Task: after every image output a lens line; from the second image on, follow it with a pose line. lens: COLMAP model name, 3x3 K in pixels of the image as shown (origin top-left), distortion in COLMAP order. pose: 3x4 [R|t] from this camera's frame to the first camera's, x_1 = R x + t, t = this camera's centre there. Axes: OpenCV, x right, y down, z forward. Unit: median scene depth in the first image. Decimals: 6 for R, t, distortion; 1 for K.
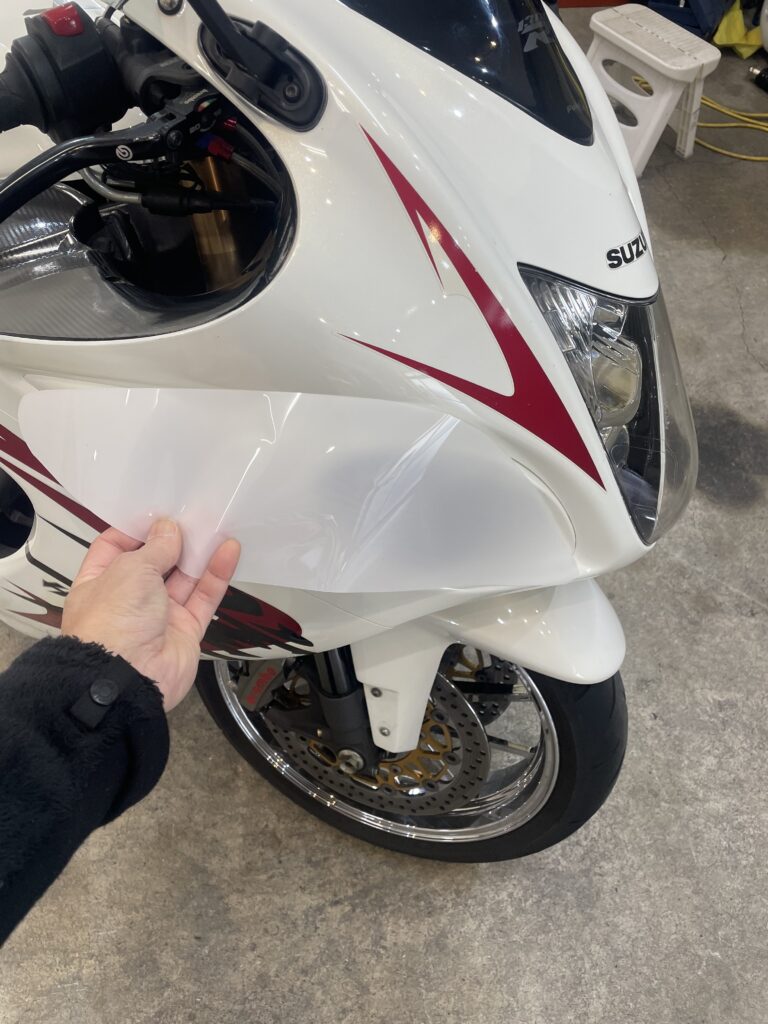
lens RADIAL K [[777.1, 0, 379.5], [0, 777.1, 507.9], [0, 0, 1]] dist [0.057143, -0.092051]
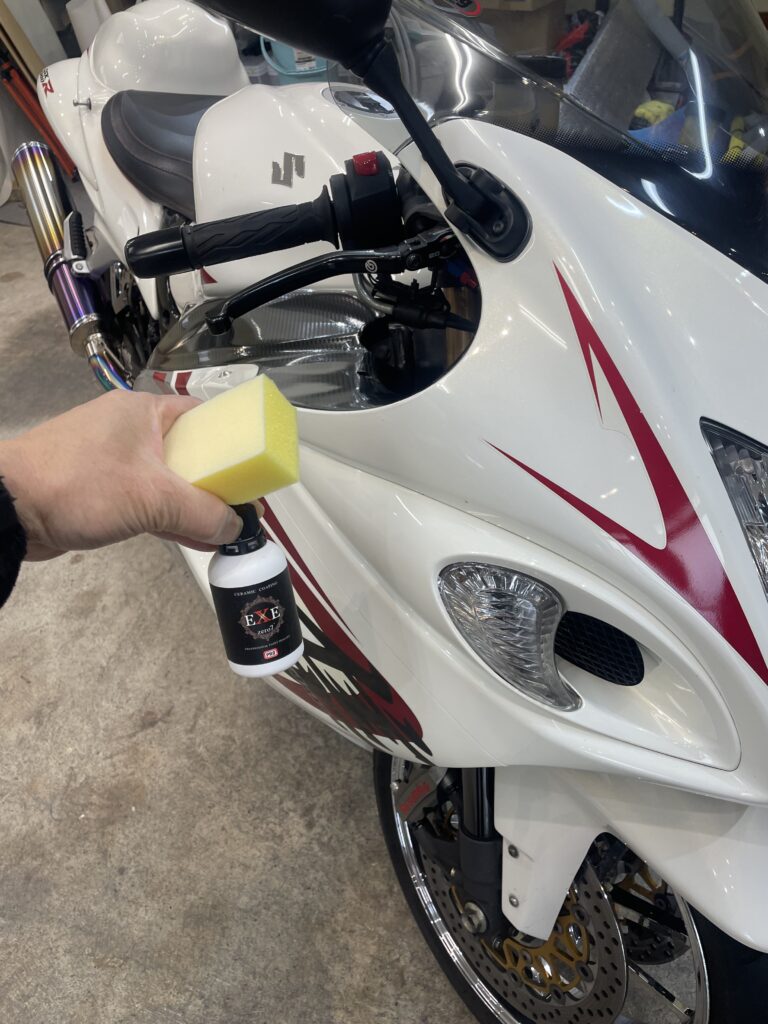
lens RADIAL K [[777.1, 0, 380.8], [0, 777.1, 508.2], [0, 0, 1]] dist [0.057143, -0.092051]
pose [[0.862772, 0.245142, -0.442187, 0.144897], [-0.327195, 0.937474, -0.118684, 0.015300], [0.385445, 0.247079, 0.889036, 0.015266]]
